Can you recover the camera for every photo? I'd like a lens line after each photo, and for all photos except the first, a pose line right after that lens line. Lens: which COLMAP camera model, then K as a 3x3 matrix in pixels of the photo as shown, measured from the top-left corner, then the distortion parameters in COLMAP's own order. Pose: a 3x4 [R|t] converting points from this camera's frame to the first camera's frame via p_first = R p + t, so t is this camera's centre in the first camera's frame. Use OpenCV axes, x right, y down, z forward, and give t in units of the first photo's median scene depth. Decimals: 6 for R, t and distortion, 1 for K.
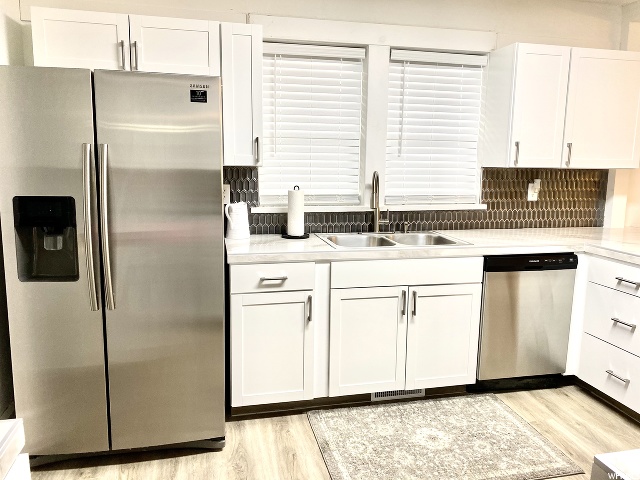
lens RADIAL K [[492.3, 0, 320.0], [0, 492.3, 240.0], [0, 0, 1]] dist [0.043659, -0.056686]
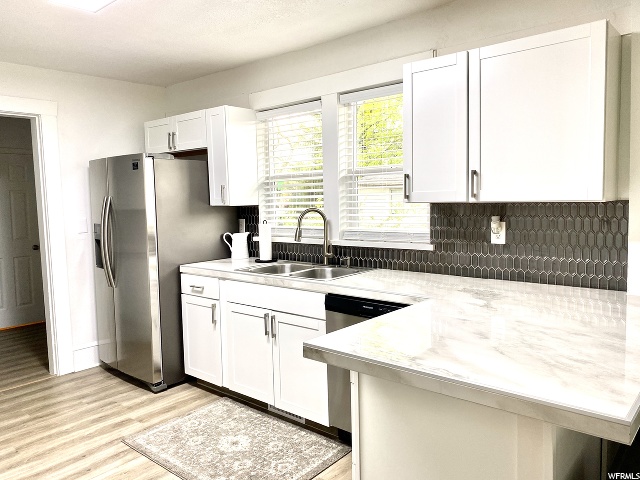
lens RADIAL K [[492.3, 0, 320.0], [0, 492.3, 240.0], [0, 0, 1]] dist [0.043659, -0.056686]
pose [[0.584360, 0.041301, -0.810443, 1.114593], [-0.100260, 0.994727, -0.021599, -0.050946], [0.805277, 0.093877, 0.585419, 0.406895]]
